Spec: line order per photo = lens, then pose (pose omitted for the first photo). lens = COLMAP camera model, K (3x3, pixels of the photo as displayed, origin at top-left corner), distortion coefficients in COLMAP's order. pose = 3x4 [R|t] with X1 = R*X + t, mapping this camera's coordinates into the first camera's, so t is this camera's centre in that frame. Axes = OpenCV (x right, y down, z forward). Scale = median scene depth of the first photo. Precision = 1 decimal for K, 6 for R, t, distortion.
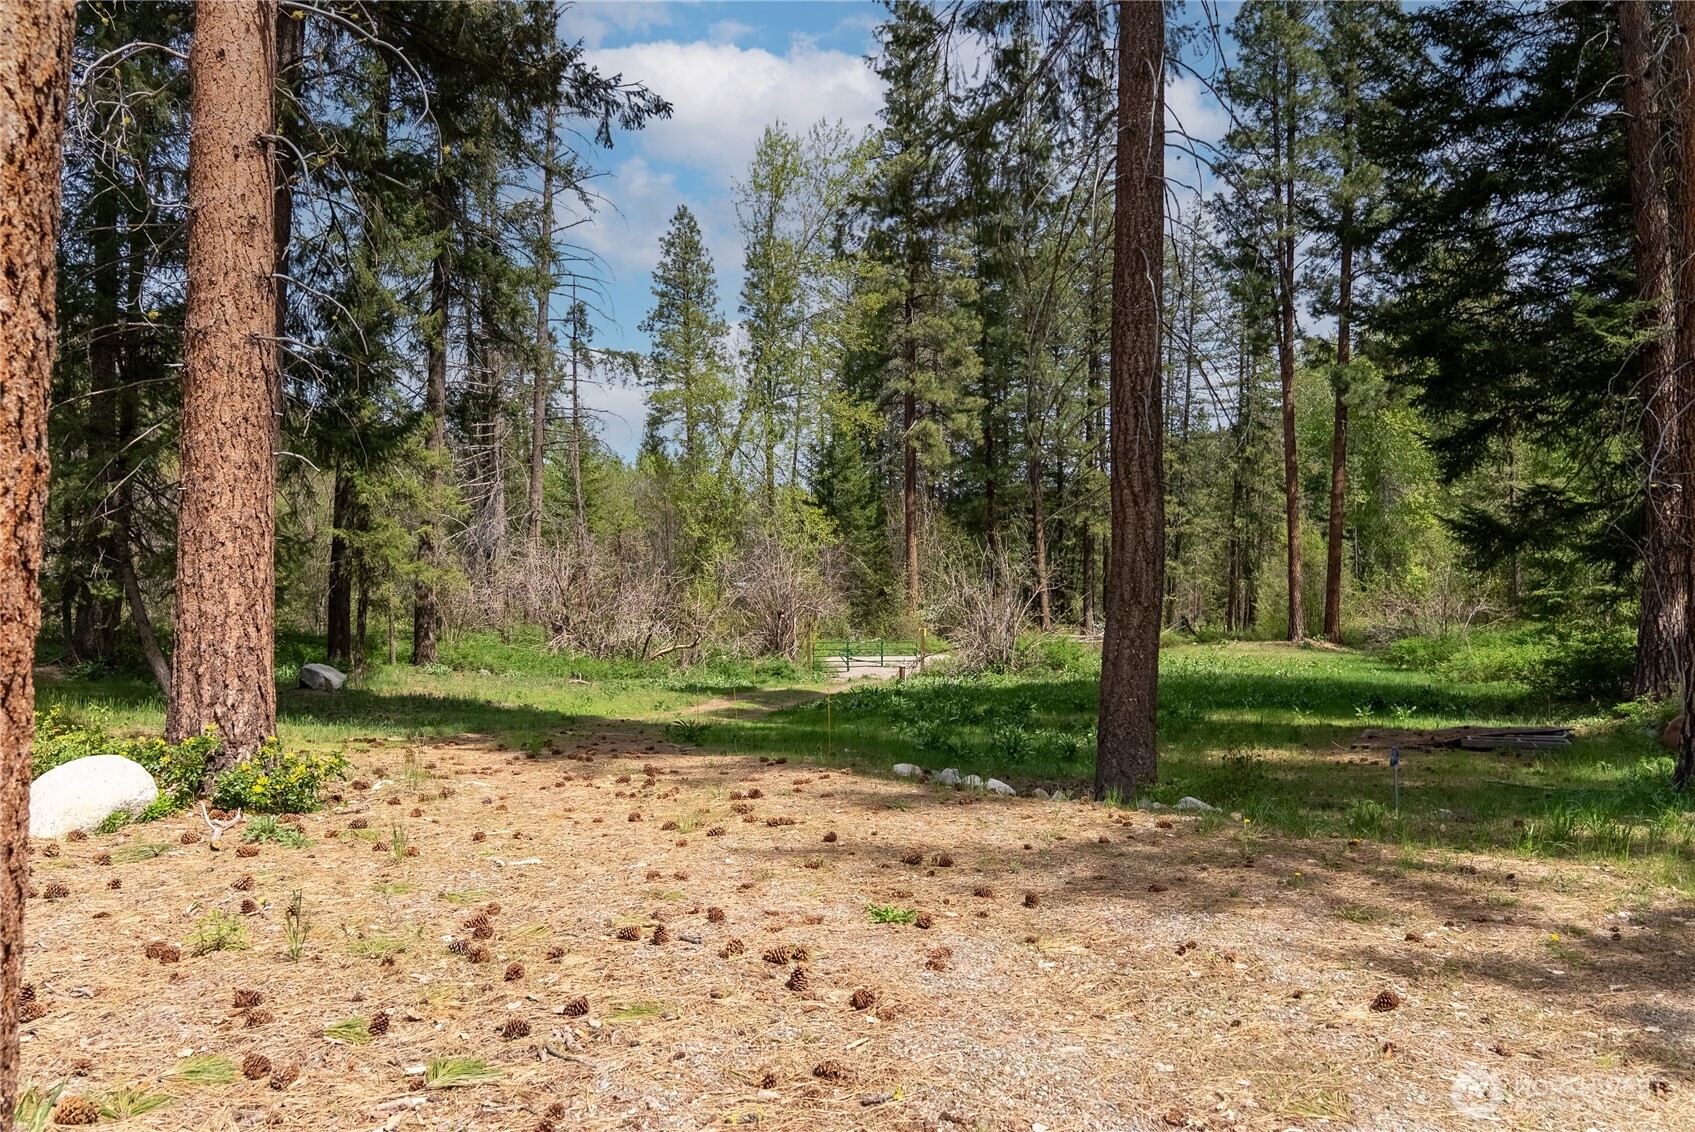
lens RADIAL K [[1157.5, 0, 847.5], [0, 1157.5, 566.0], [0, 0, 1]] dist [-0.005546, 0.001255]
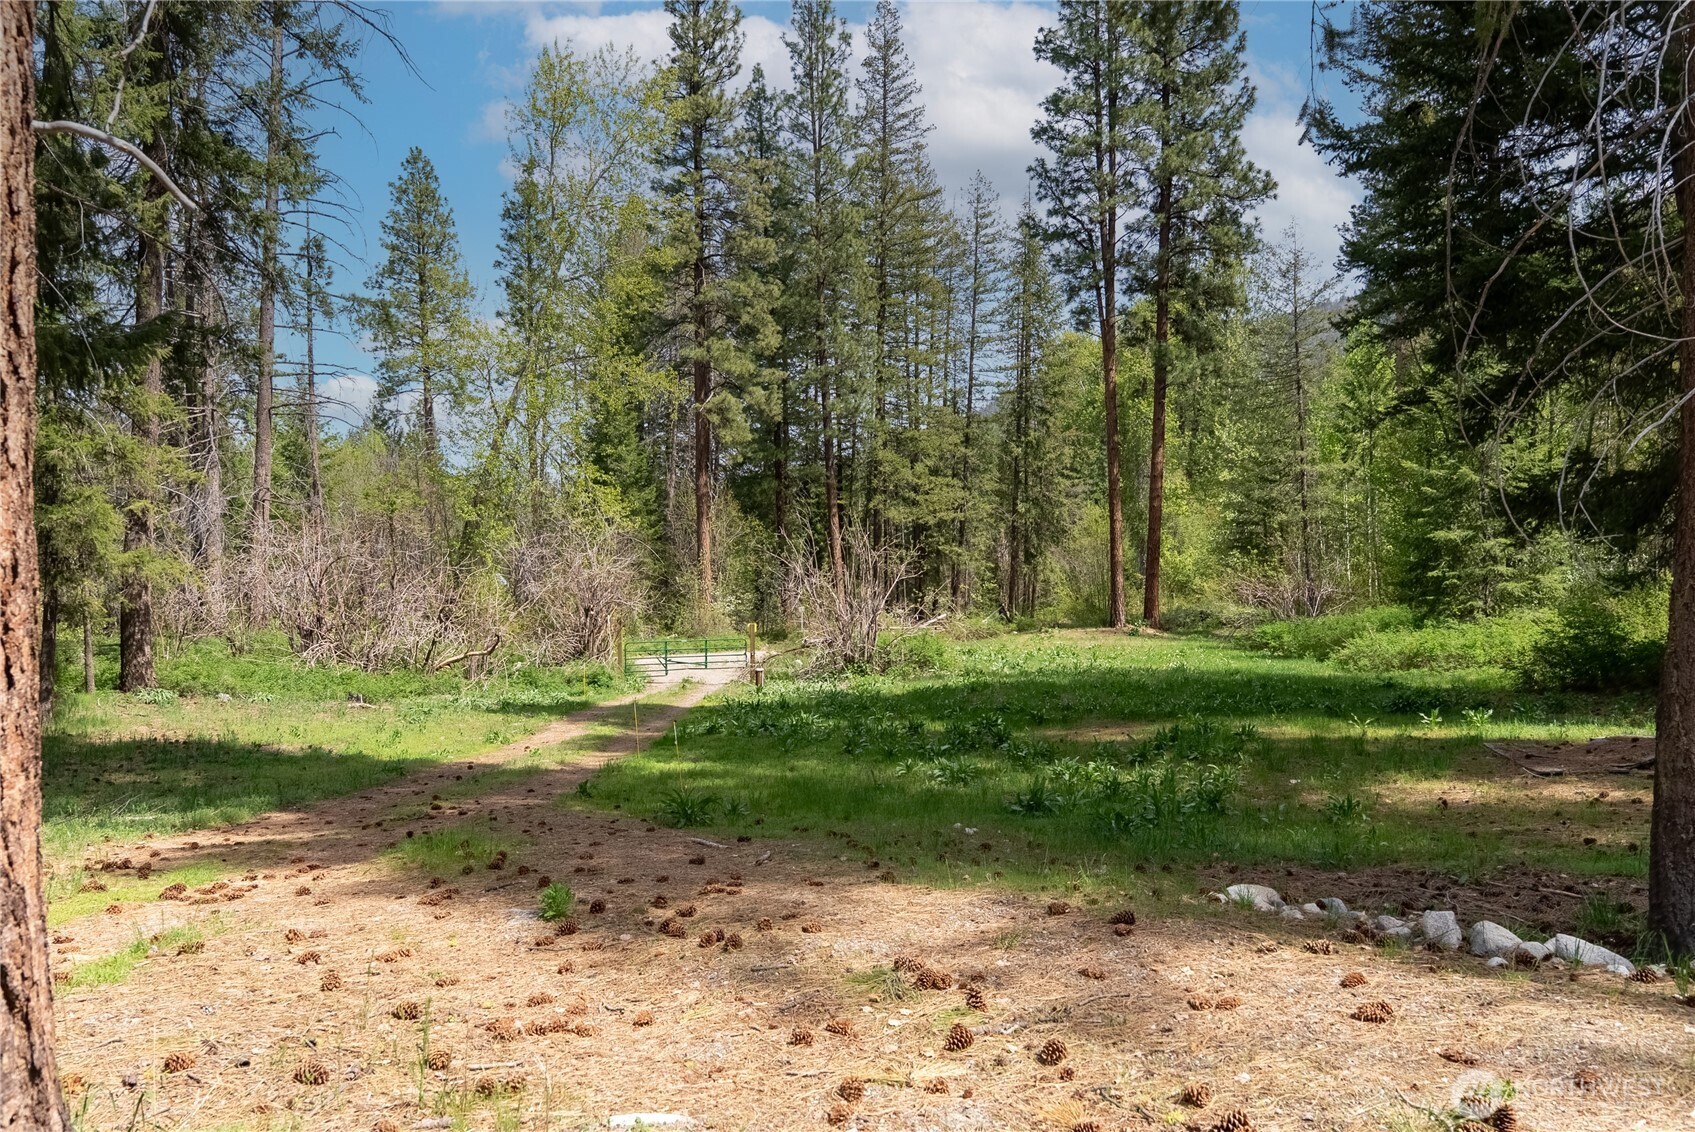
lens RADIAL K [[1157.5, 0, 847.5], [0, 1157.5, 566.0], [0, 0, 1]] dist [-0.005546, 0.001255]
pose [[0.971474, -0.010268, 0.236922, -0.060882], [0.008080, 0.999915, 0.010204, 0.001538], [-0.237006, -0.007998, 0.971475, 0.109425]]
